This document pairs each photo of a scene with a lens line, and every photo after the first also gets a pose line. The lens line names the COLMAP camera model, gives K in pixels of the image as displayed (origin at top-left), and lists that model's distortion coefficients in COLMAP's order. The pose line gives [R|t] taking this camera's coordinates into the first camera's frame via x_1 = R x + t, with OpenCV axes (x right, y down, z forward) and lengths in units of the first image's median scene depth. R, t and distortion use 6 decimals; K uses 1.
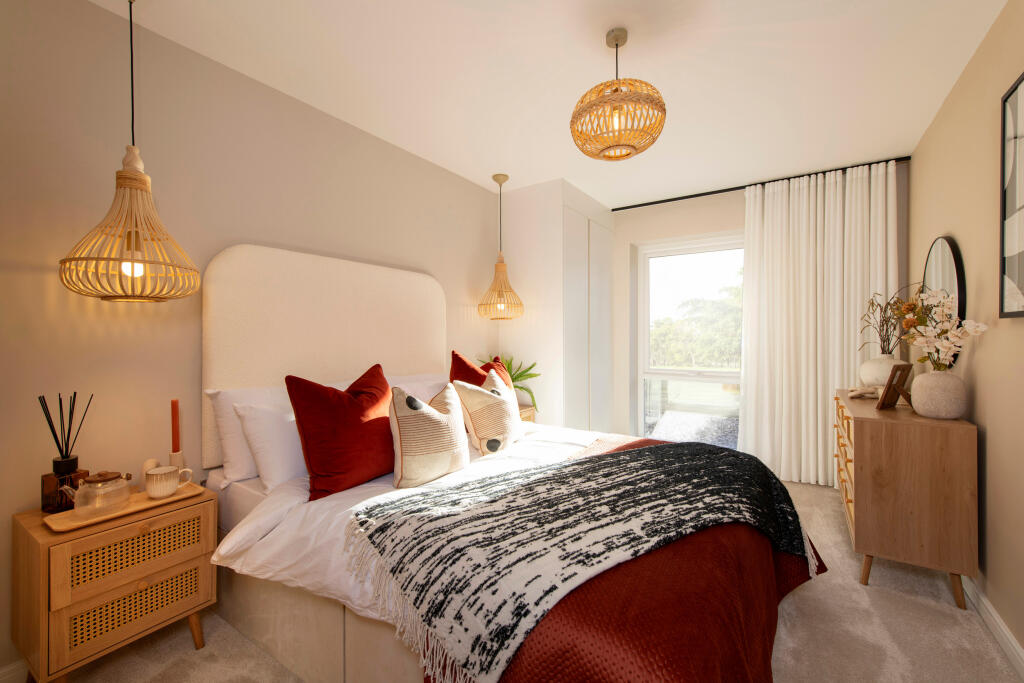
lens RADIAL K [[430.8, 0, 520.0], [0, 430.8, 338.6], [0, 0, 1]] dist [0.007425, -0.001386]
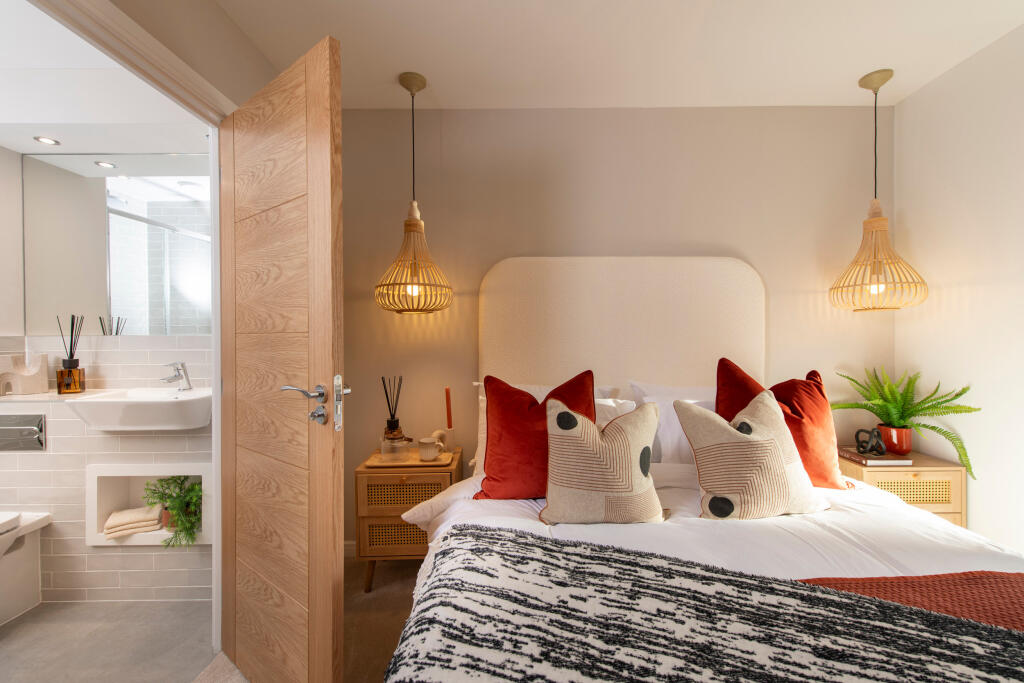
lens RADIAL K [[430.8, 0, 514.7], [0, 430.8, 338.6], [0, 0, 1]] dist [0.007425, -0.001386]
pose [[0.543520, 0.004483, -0.839384, 0.435556], [-0.001659, 0.999990, 0.004267, -0.012354], [0.839394, -0.000926, 0.543522, 0.527428]]
